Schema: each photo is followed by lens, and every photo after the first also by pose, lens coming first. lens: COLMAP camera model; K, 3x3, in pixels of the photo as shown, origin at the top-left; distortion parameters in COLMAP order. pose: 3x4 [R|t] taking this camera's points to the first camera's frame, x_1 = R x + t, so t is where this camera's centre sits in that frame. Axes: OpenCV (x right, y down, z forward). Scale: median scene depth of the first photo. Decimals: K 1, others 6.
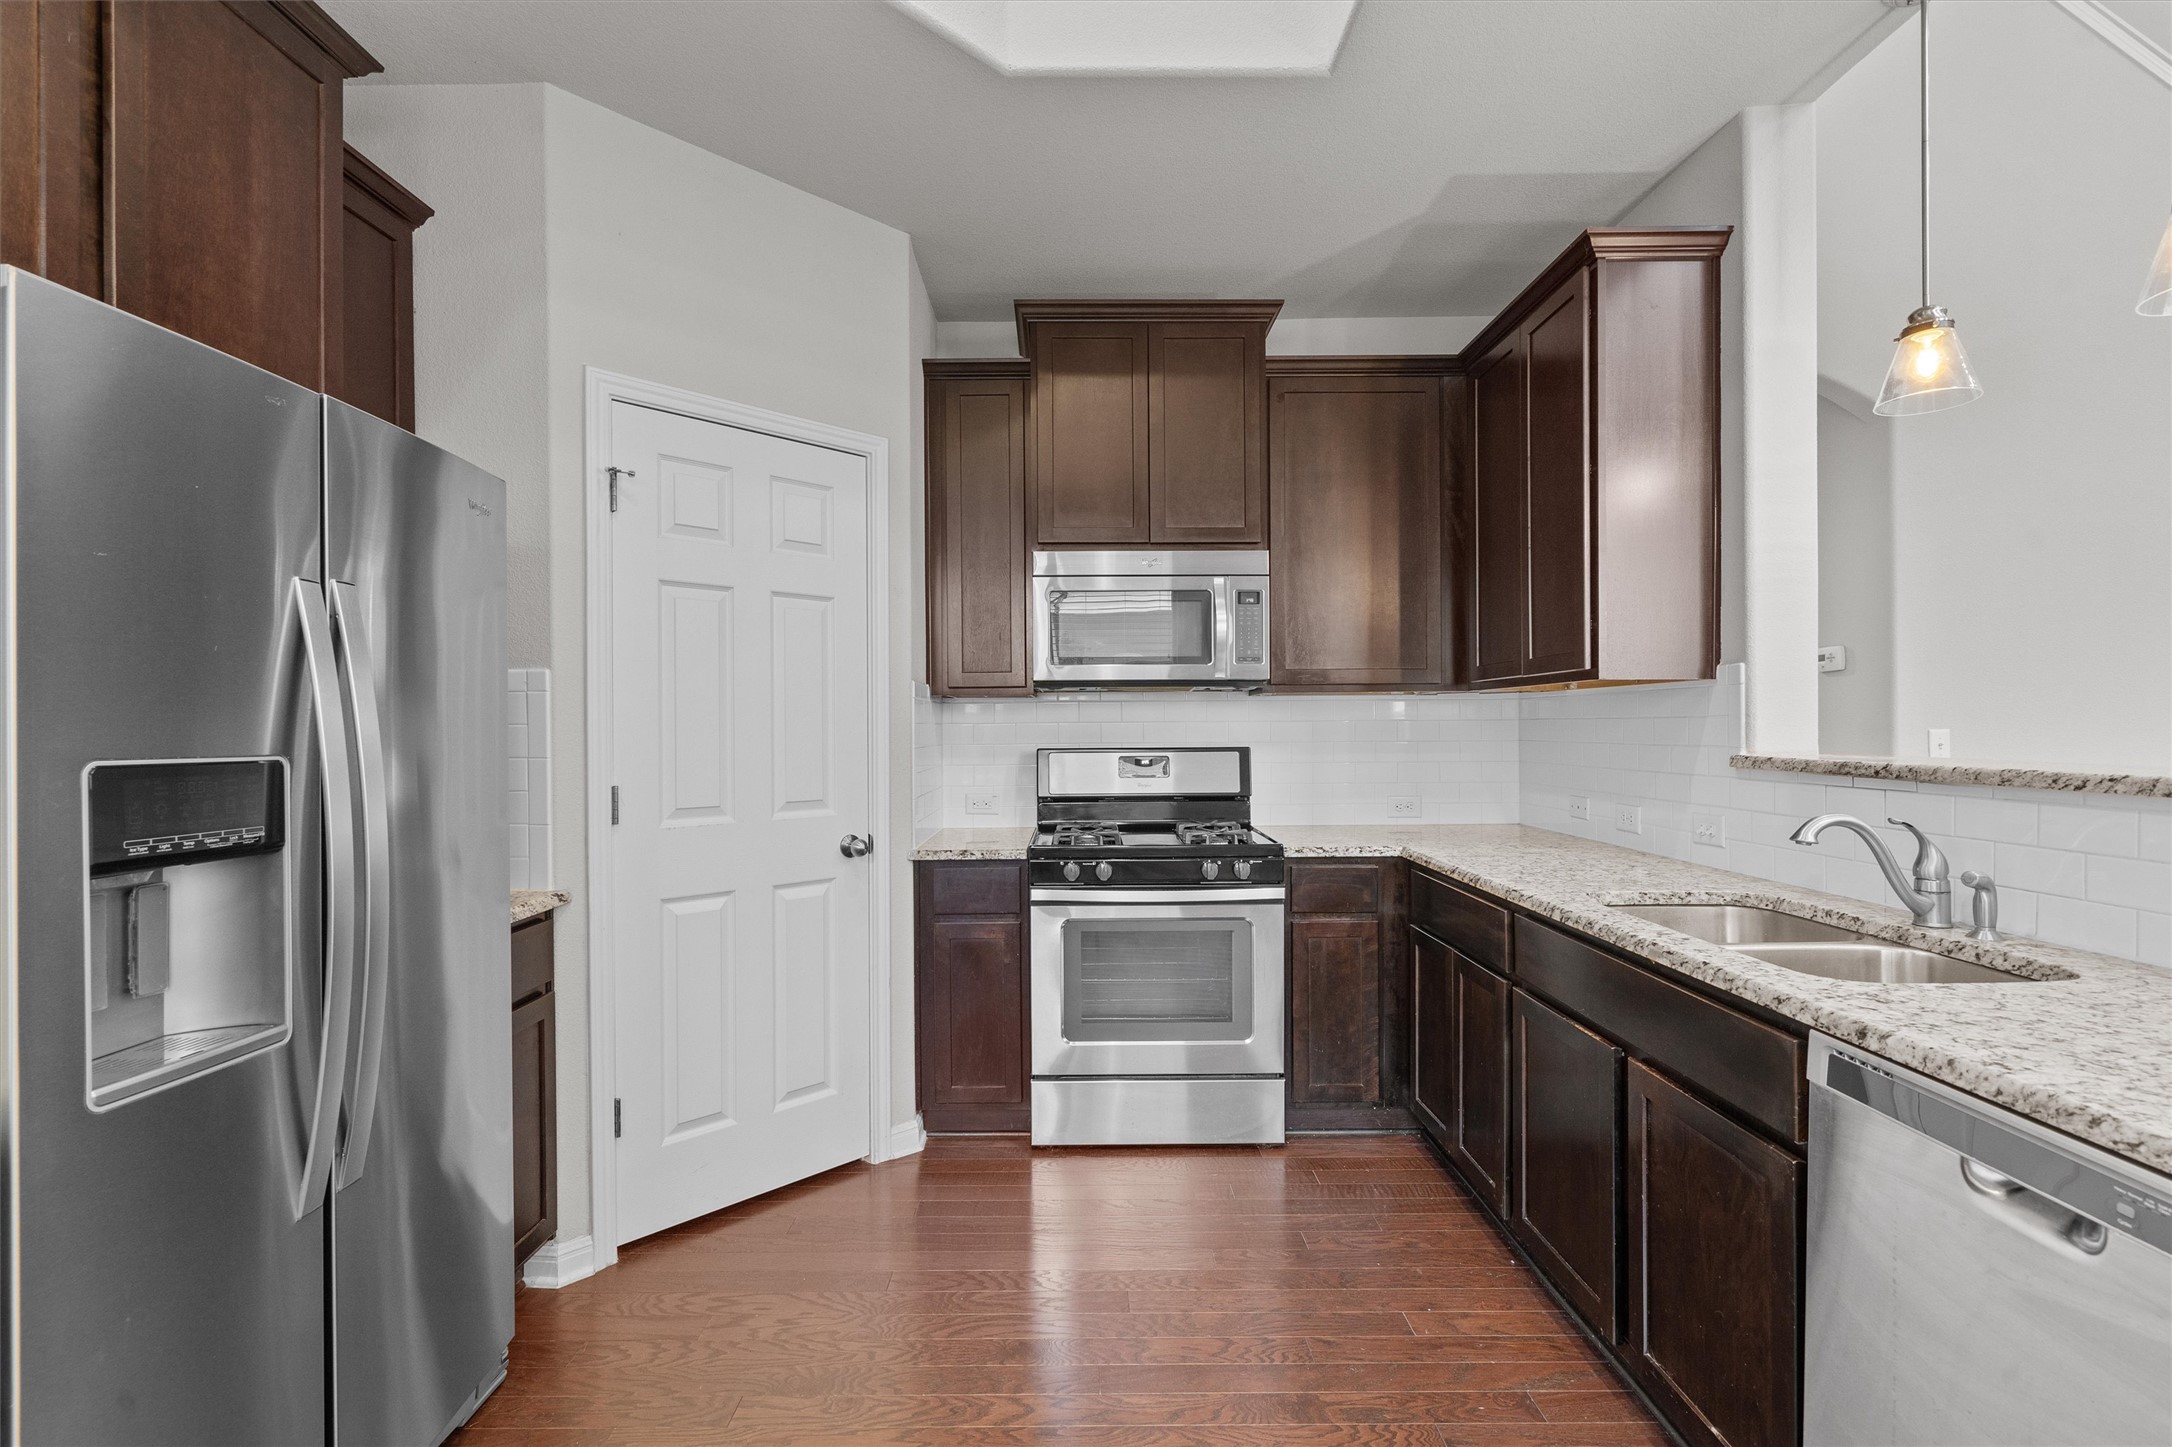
lens RADIAL K [[978.7, 0, 1090.3], [0, 978.7, 732.4], [0, 0, 1]] dist [-0.000717, -0.000001]
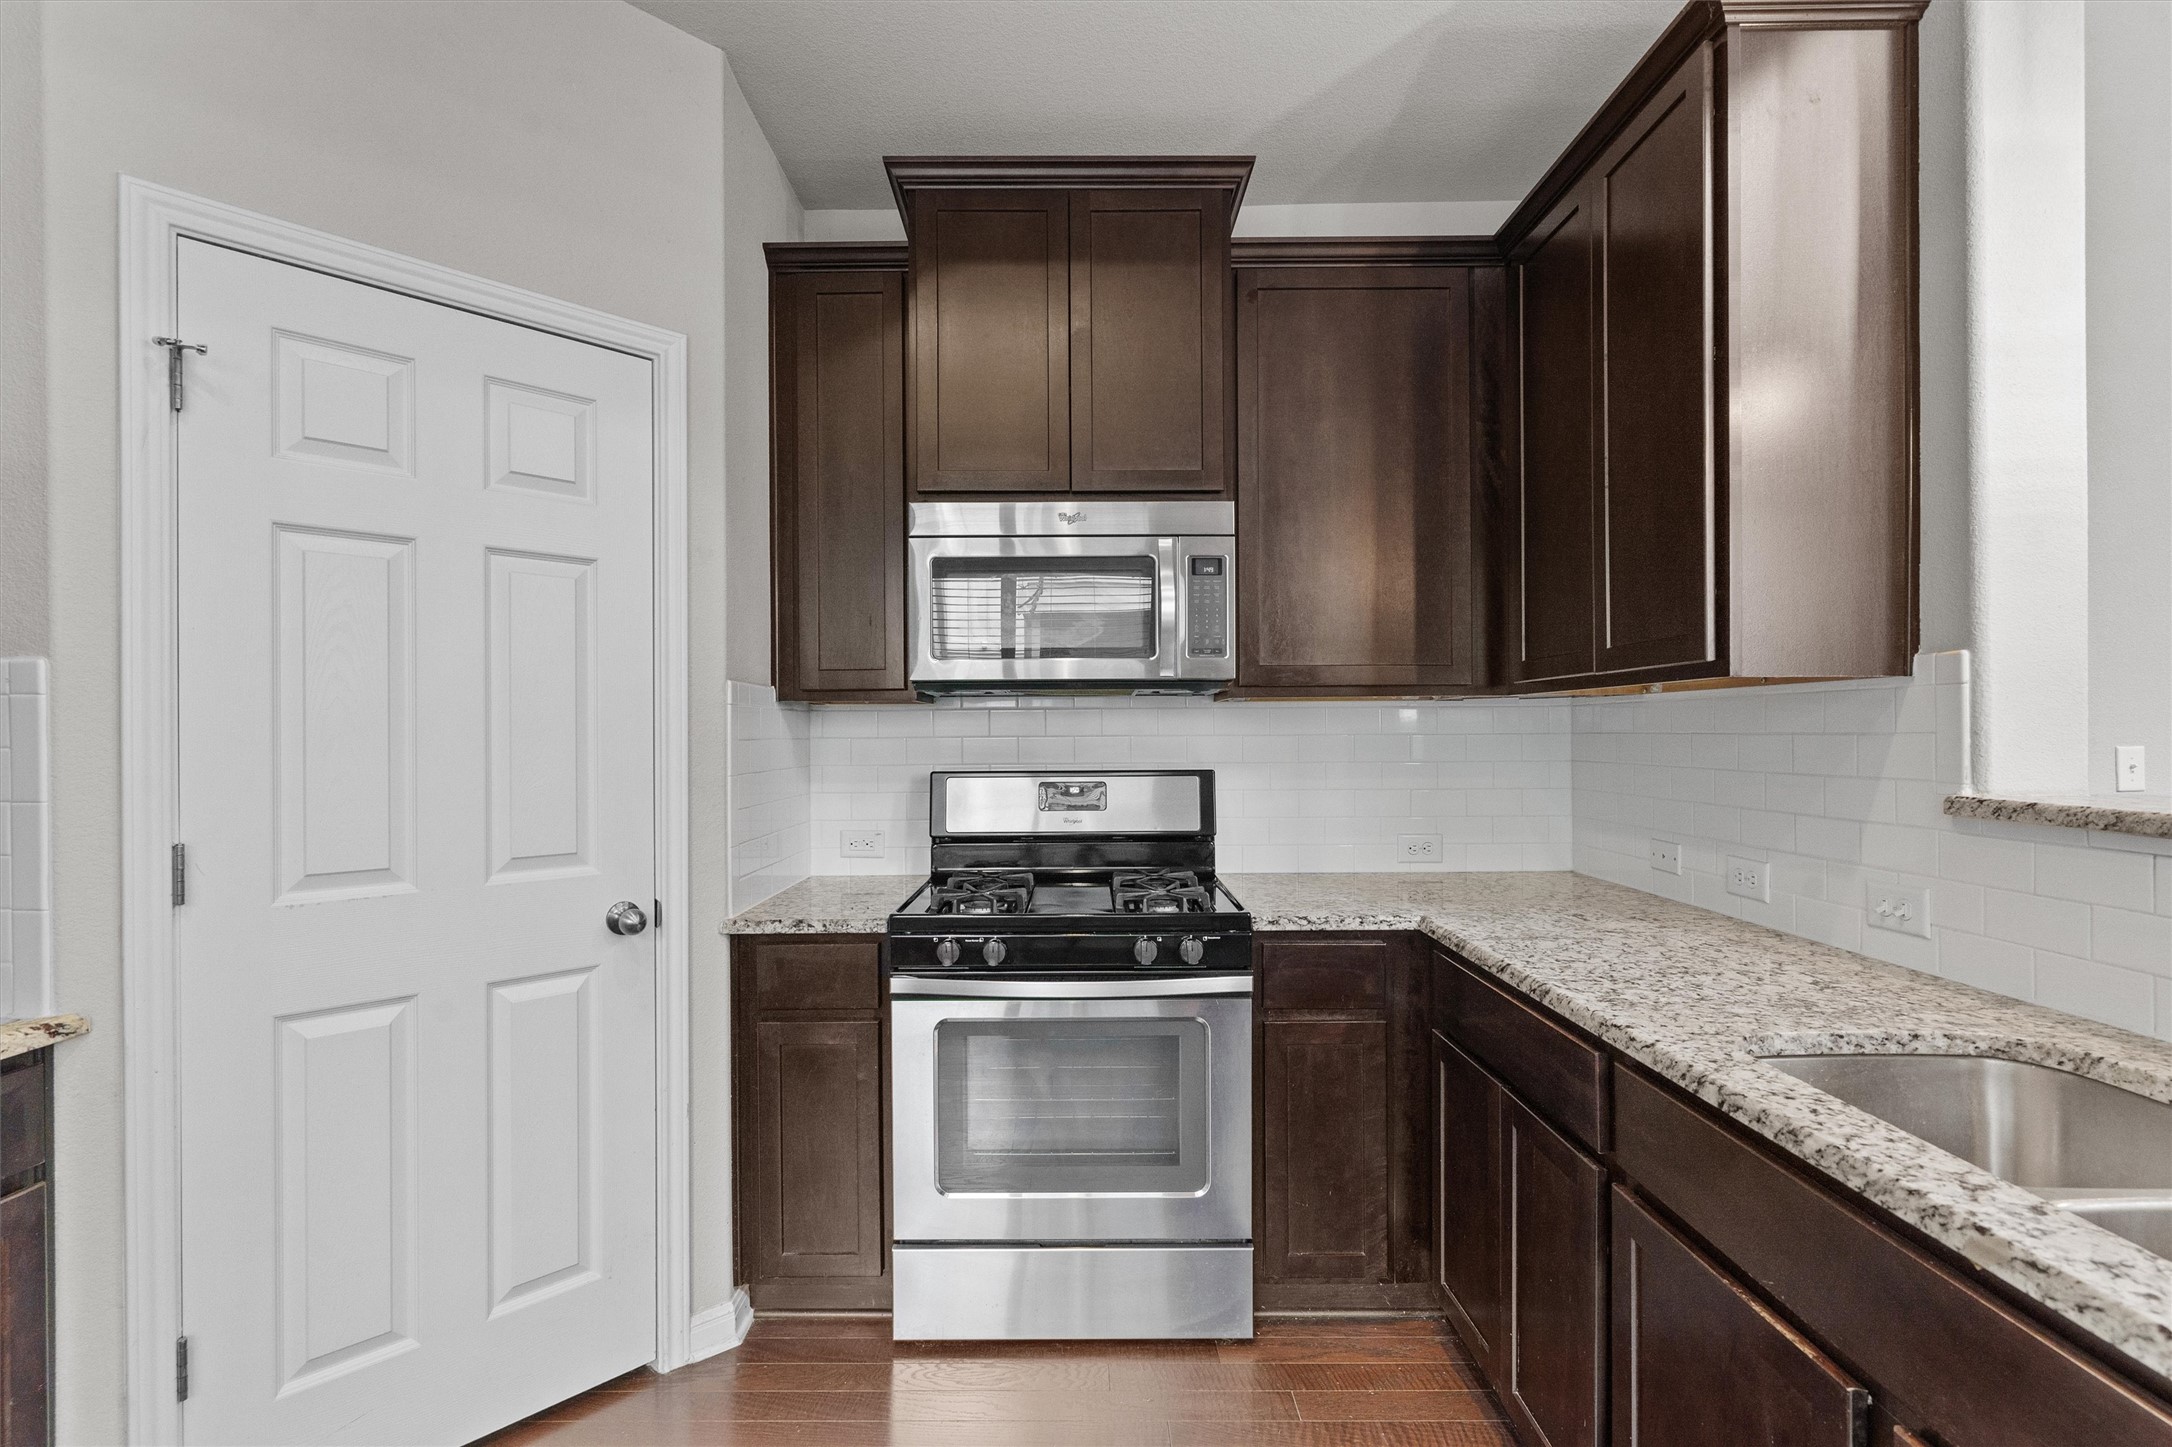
lens RADIAL K [[972.8, 0, 1086.8], [0, 972.8, 735.3], [0, 0, 1]] dist [-0.001585, -0.000002]
pose [[0.999967, 0.000600, -0.008125, 0.092486], [-0.000622, 0.999996, -0.002713, -0.012292], [0.008123, 0.002718, 0.999963, 0.327051]]
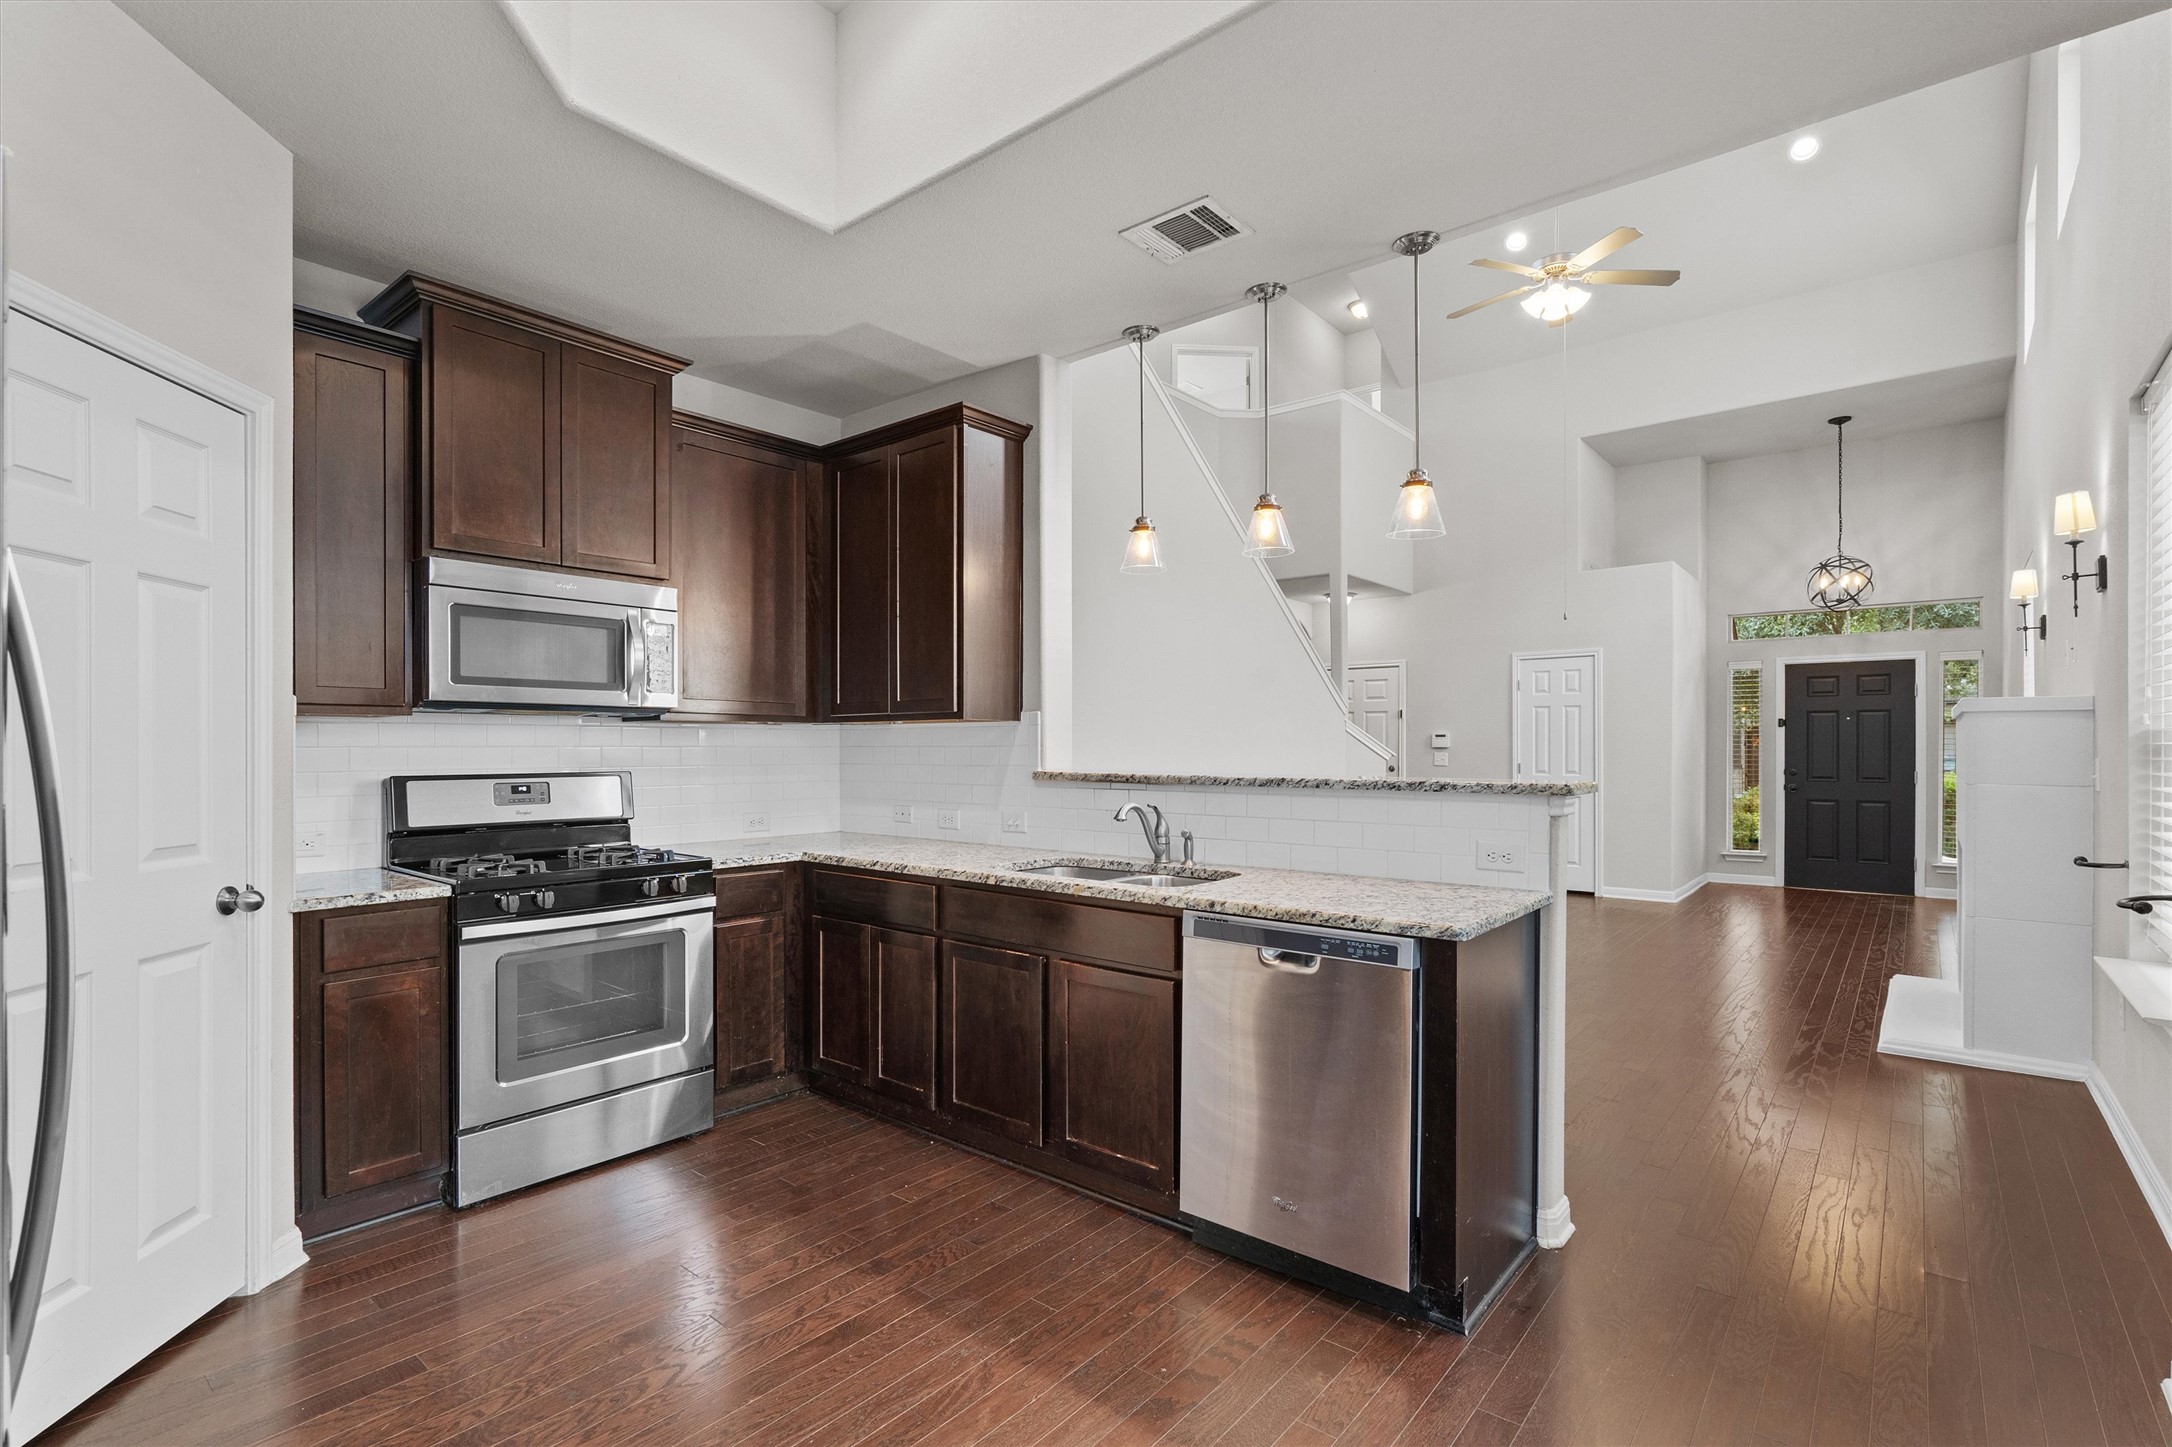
lens RADIAL K [[1001.1, 0, 1086.0], [0, 1001.1, 749.7], [0, 0, 1]] dist [-0.000739, 0.000353]
pose [[0.640440, 0.004391, 0.767996, -0.441599], [0.001094, 0.999977, -0.006629, -0.000232], [-0.768008, 0.005086, 0.640420, -0.058881]]
